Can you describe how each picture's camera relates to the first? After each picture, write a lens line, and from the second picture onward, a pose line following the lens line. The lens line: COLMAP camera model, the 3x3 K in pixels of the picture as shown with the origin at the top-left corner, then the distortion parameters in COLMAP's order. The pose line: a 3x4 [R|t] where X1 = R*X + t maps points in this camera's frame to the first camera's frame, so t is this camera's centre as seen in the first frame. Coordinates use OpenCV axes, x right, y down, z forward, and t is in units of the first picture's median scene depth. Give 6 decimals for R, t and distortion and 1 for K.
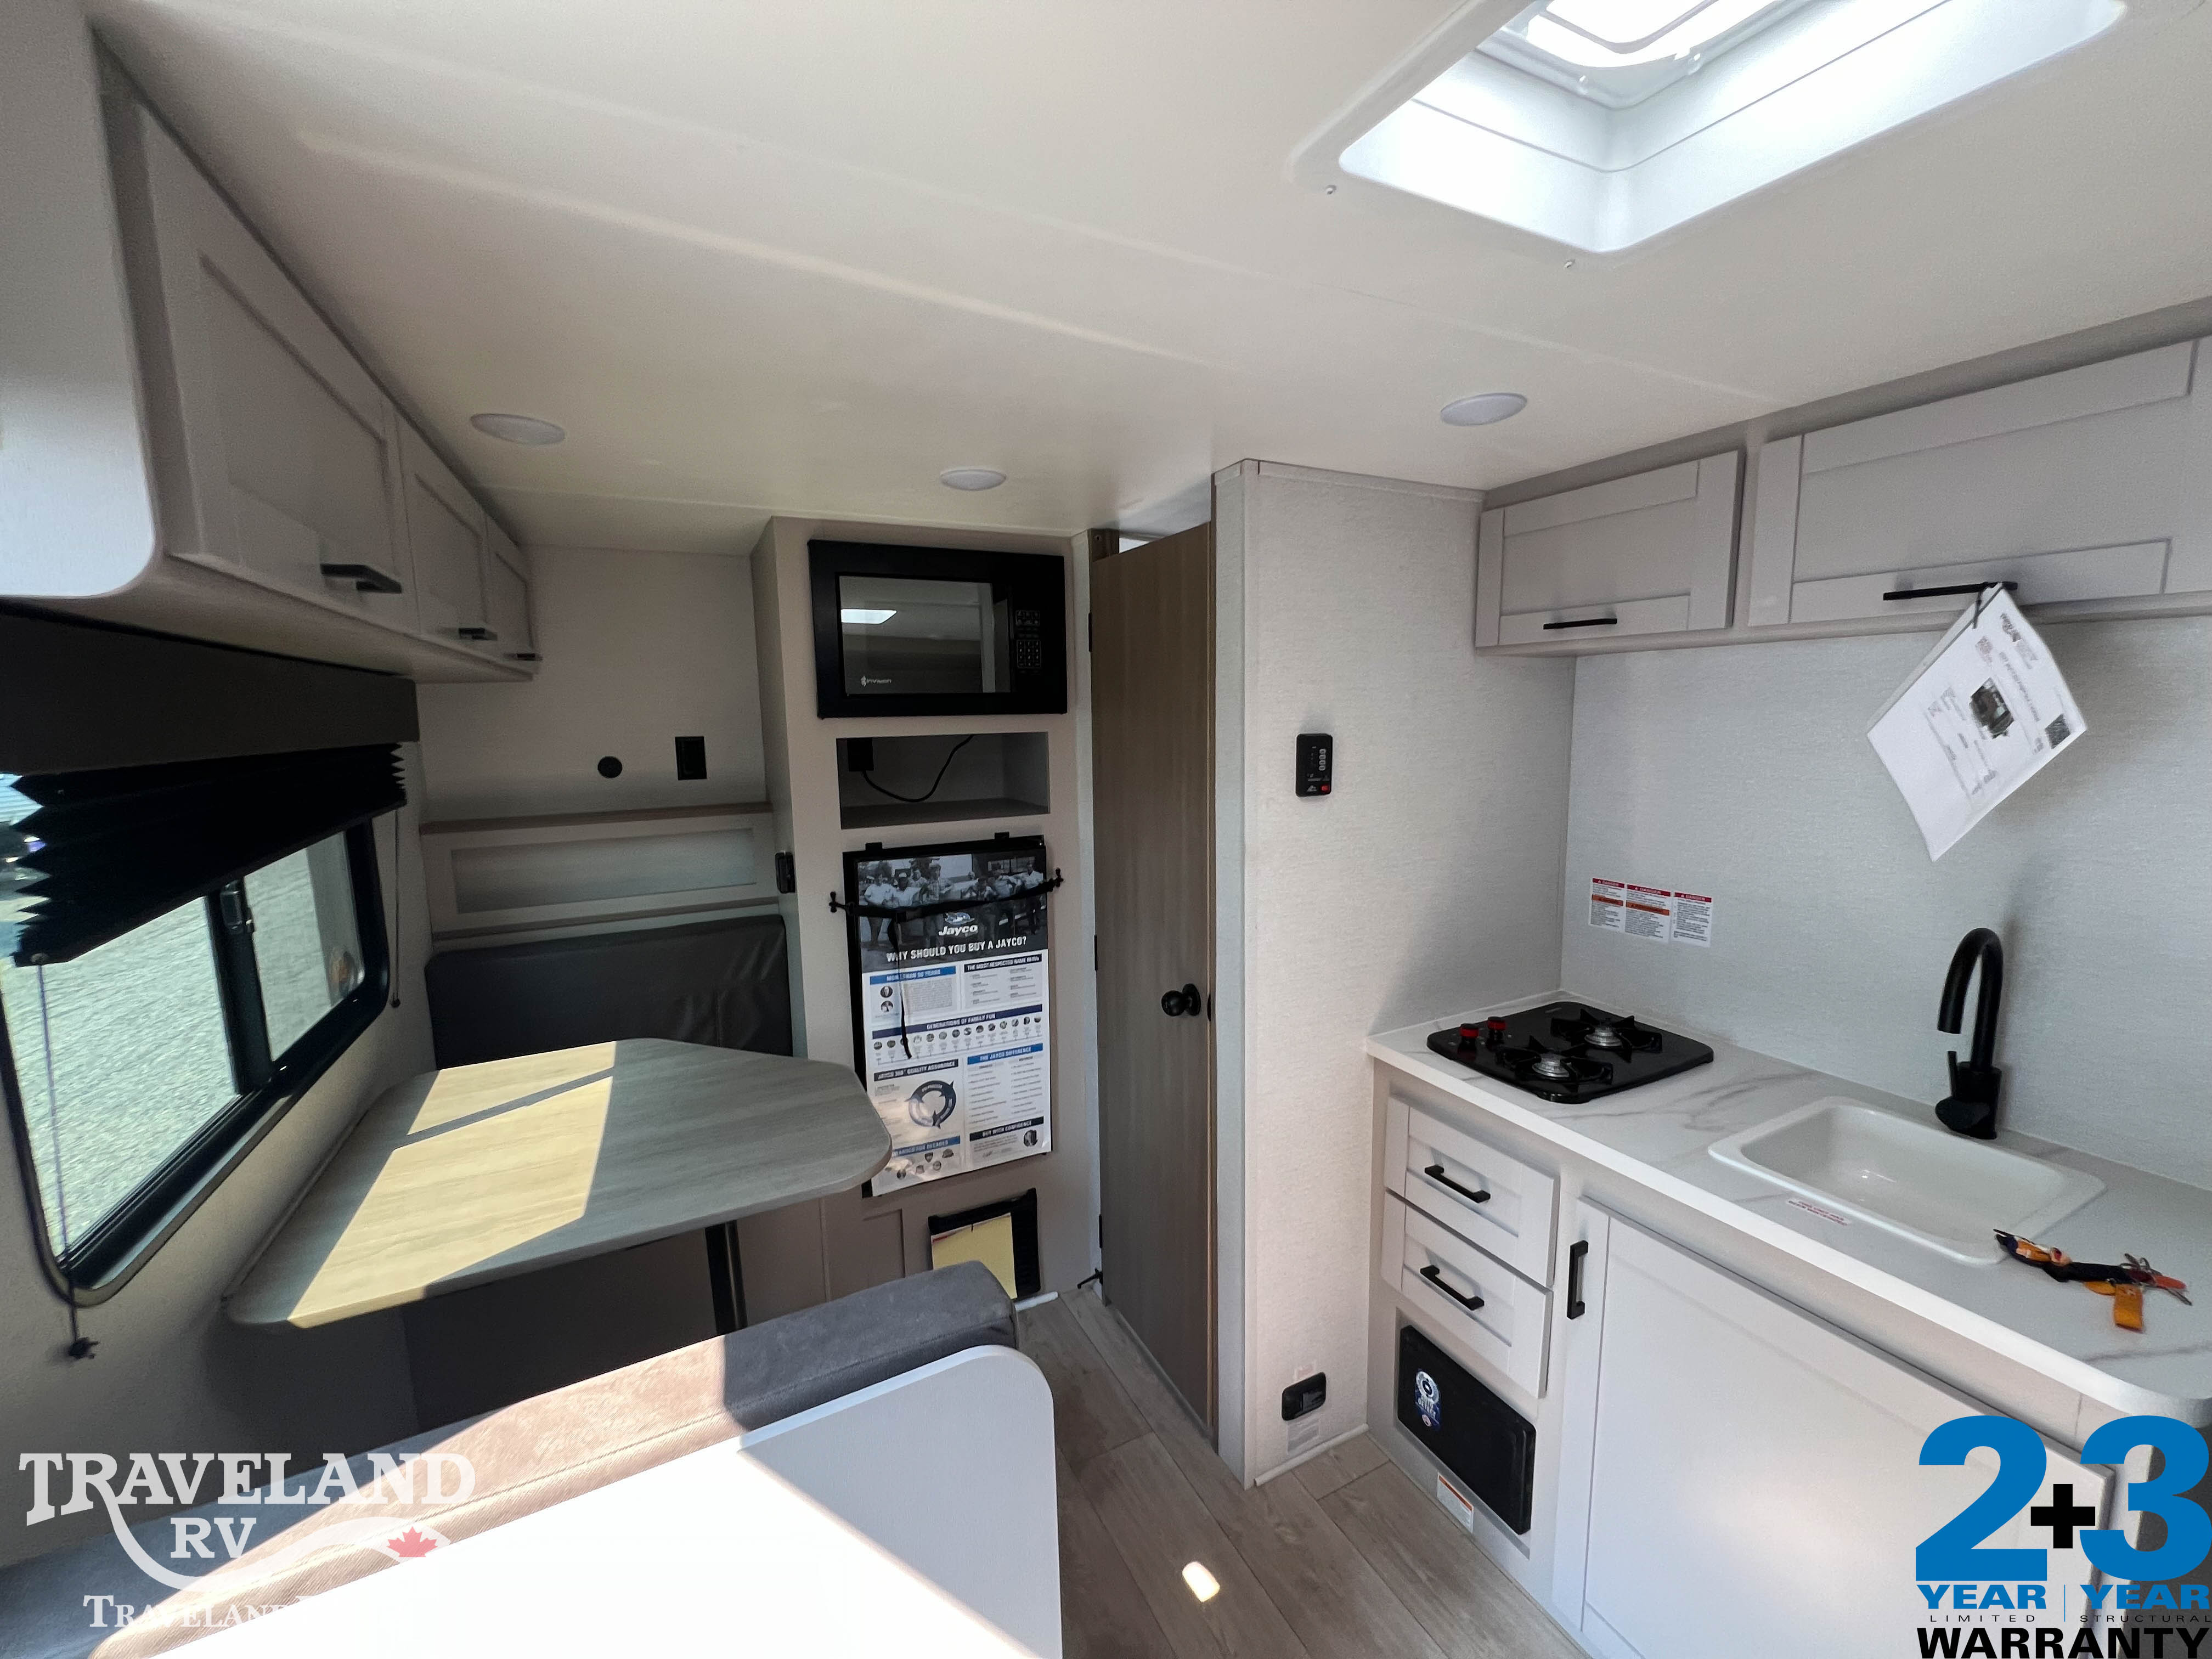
lens RADIAL K [[901.6, 0, 1104.9], [0, 901.6, 834.2], [0, 0, 1]] dist [0.002747, 0.000607]
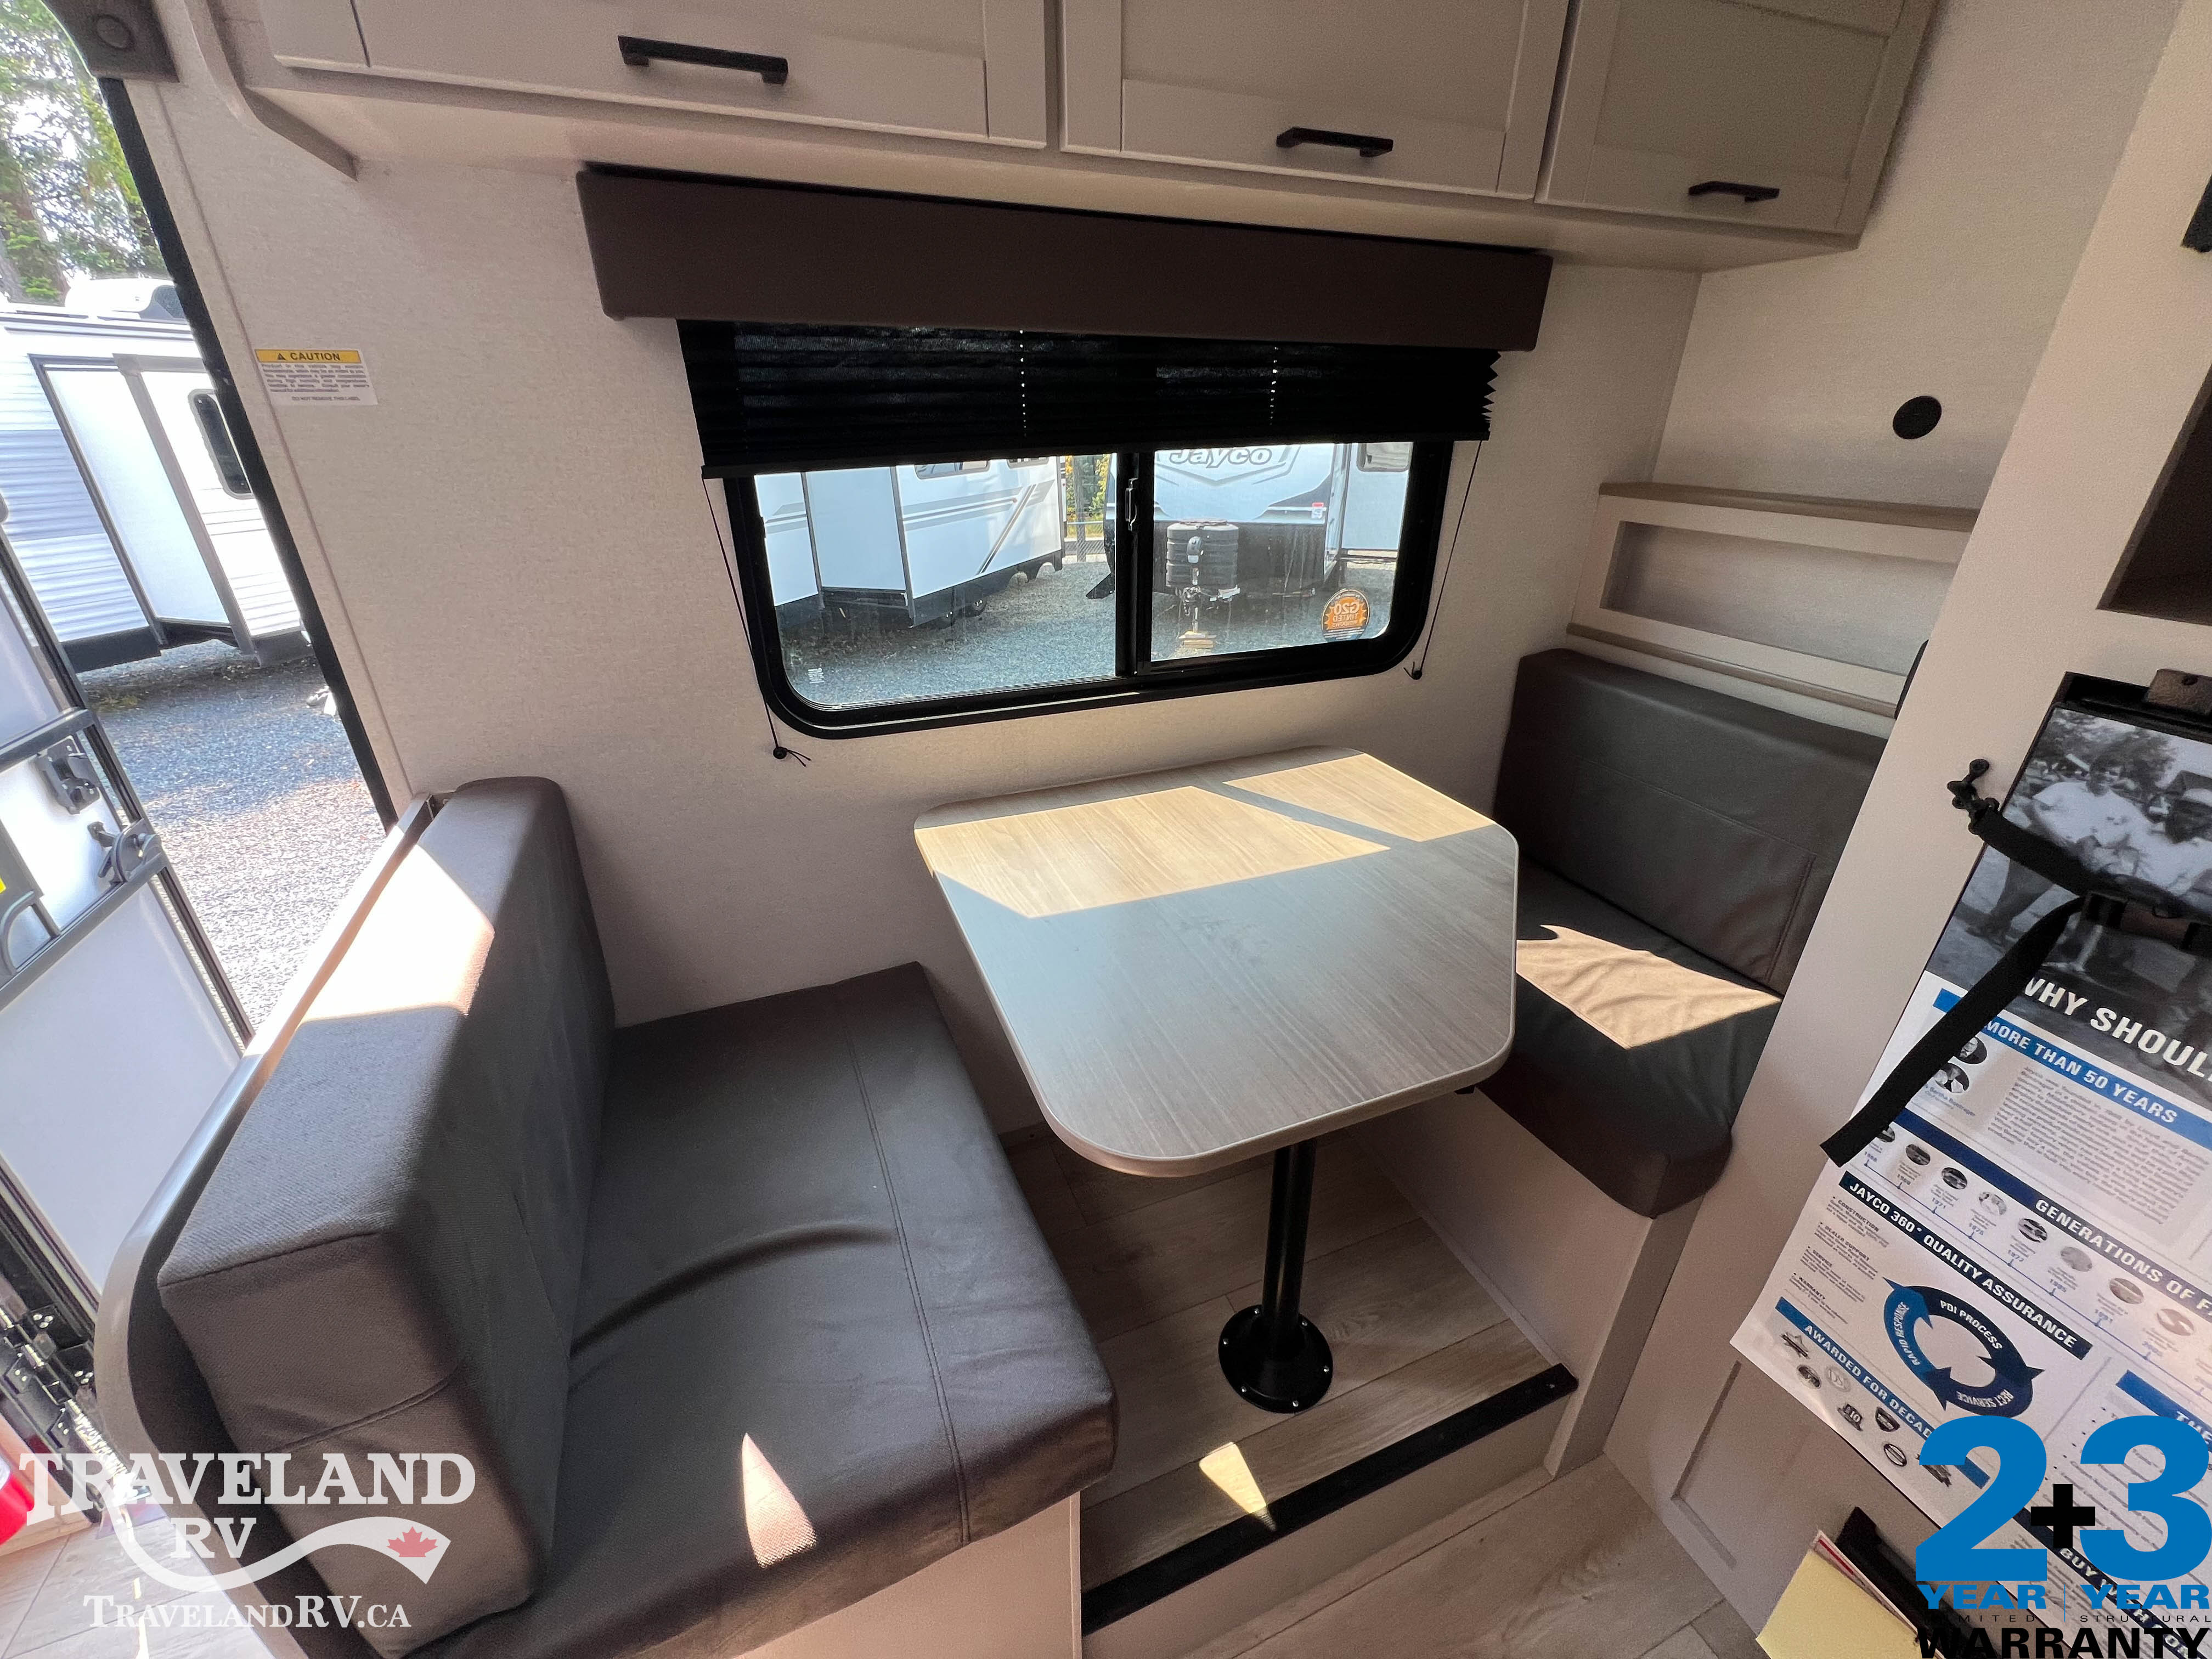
lens RADIAL K [[885.1, 0, 1106.0], [0, 885.1, 829.5], [0, 0, 1]] dist [-0.001391, -0.000169]
pose [[-0.082542, 0.446245, -0.891096, 0.102436], [-0.139916, 0.880102, 0.453700, -0.035886], [0.986717, 0.162128, -0.010209, 0.710839]]
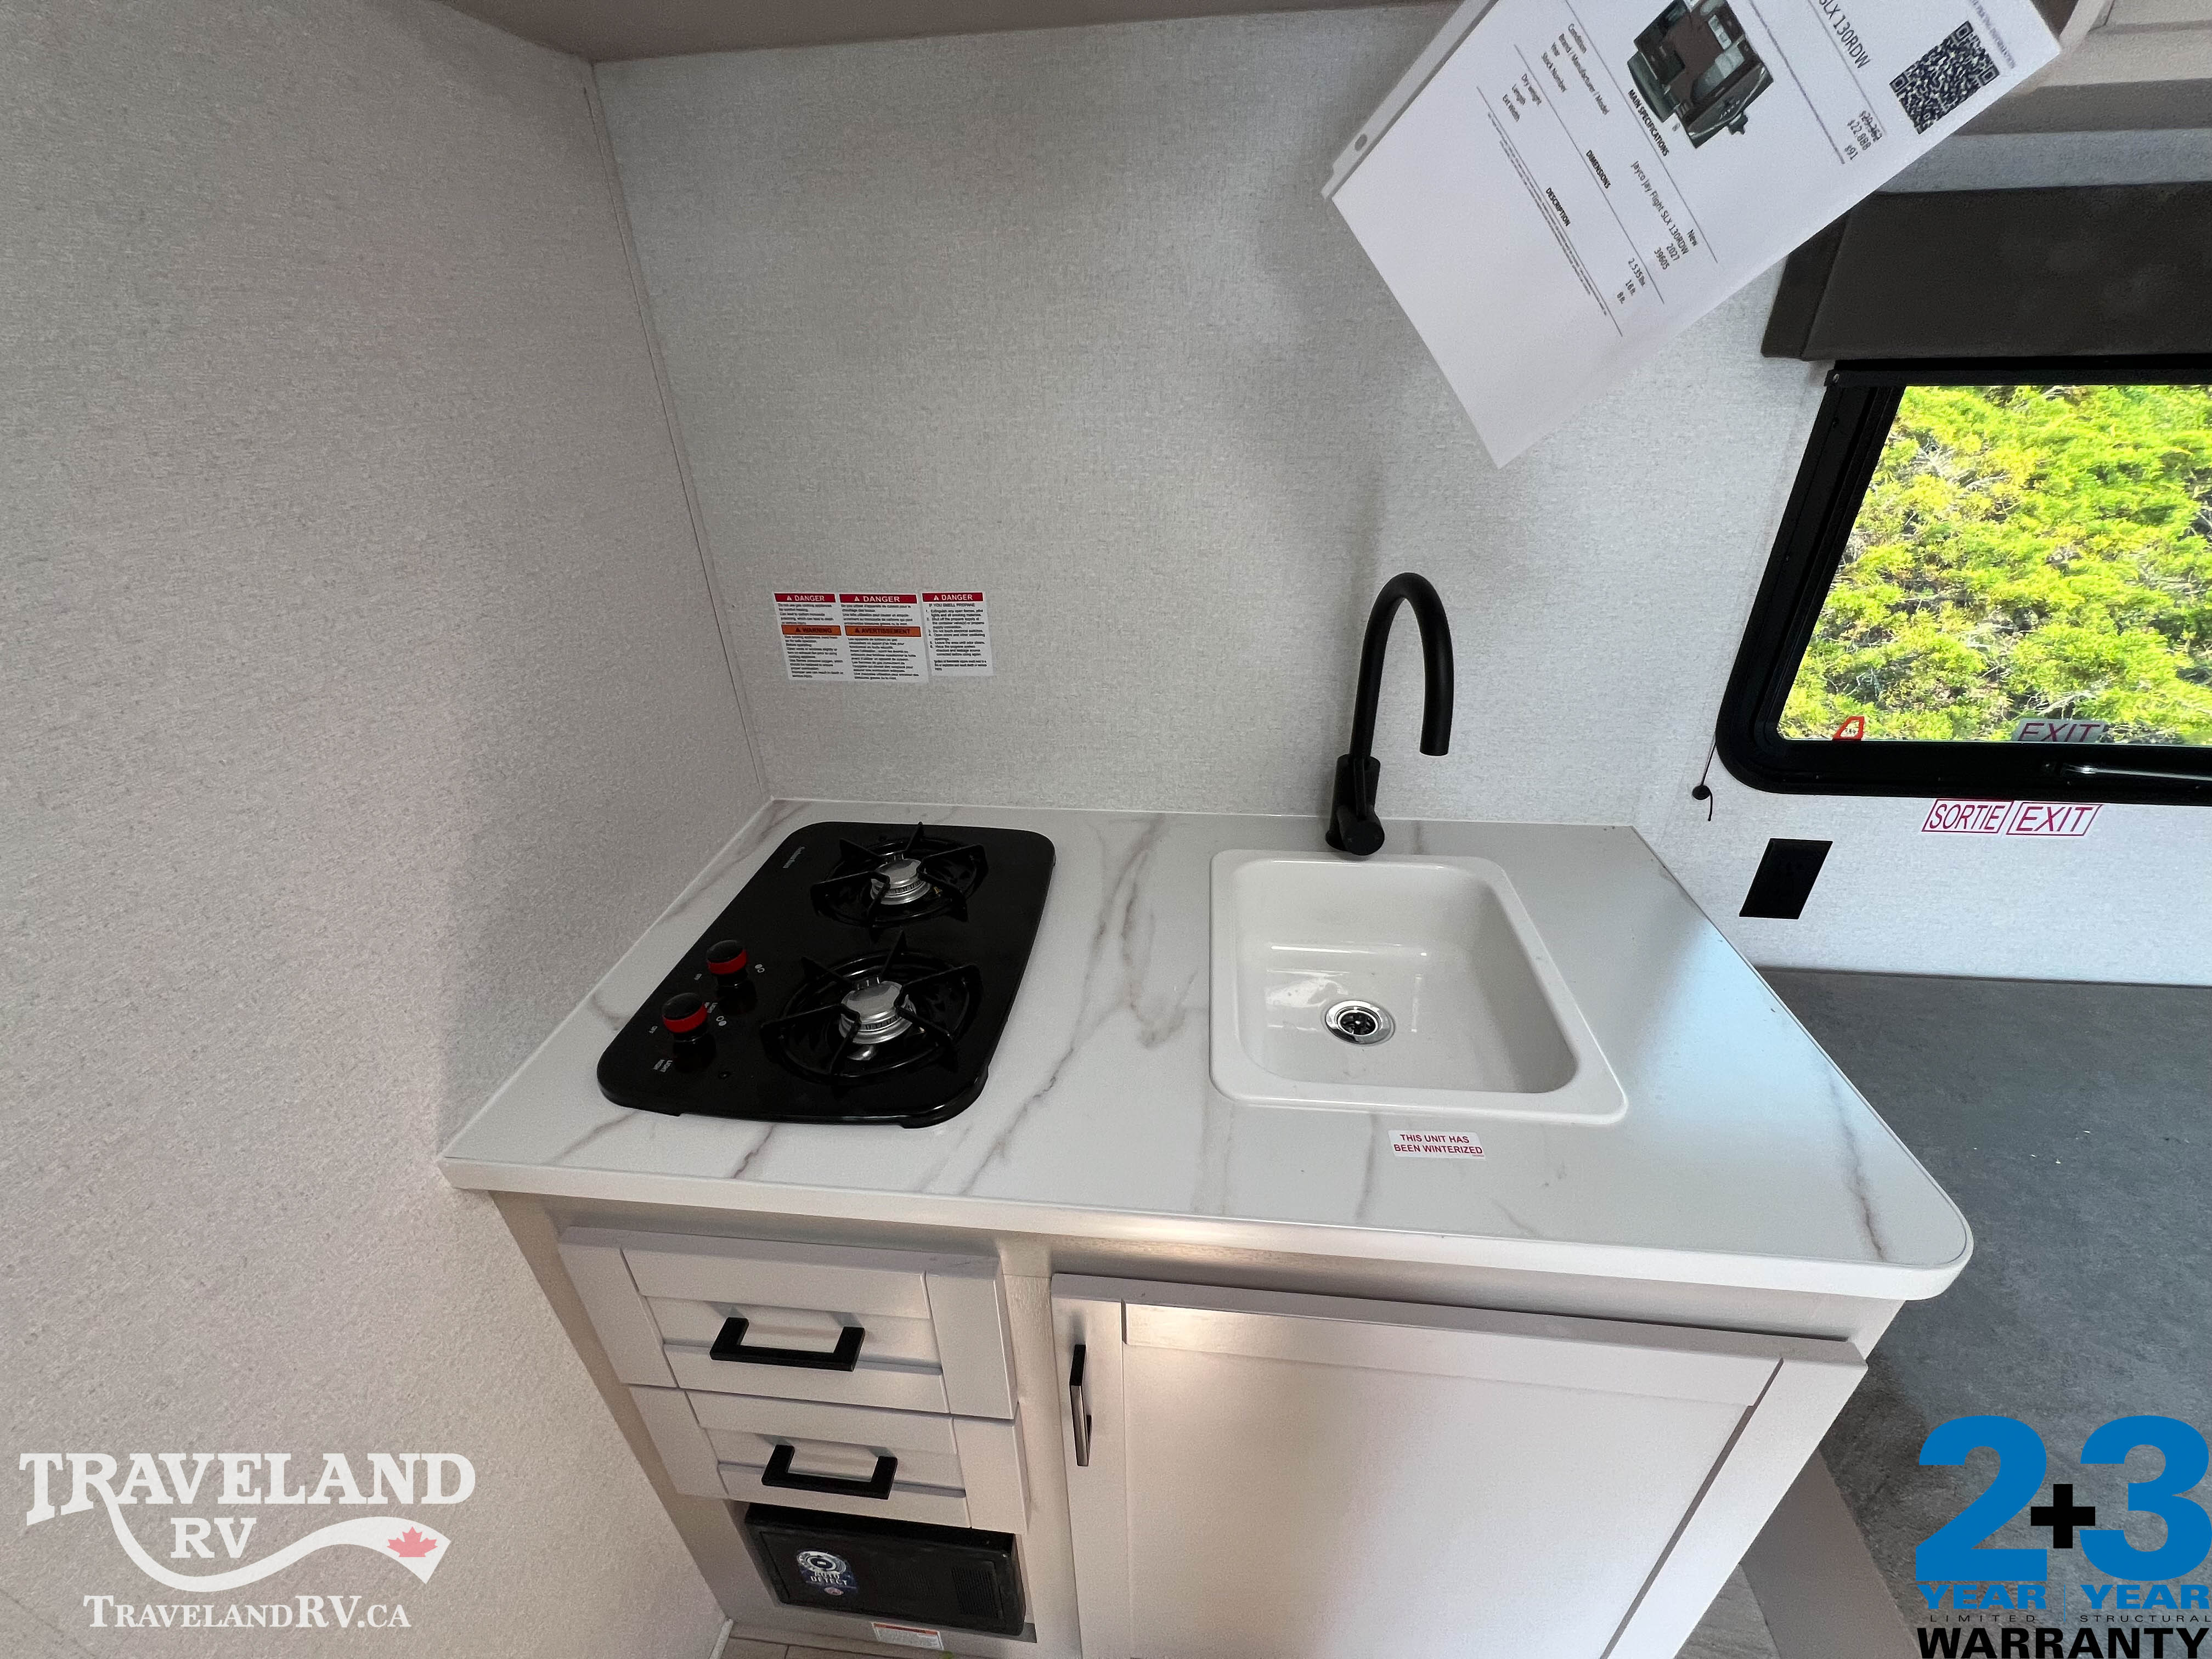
lens RADIAL K [[890.9, 0, 1112.7], [0, 890.9, 829.4], [0, 0, 1]] dist [-0.000508, 0.000782]
pose [[0.545900, -0.405356, 0.733267, 0.231430], [0.134097, 0.906164, 0.401103, -0.010255], [-0.827050, -0.120633, 0.549032, 0.589755]]
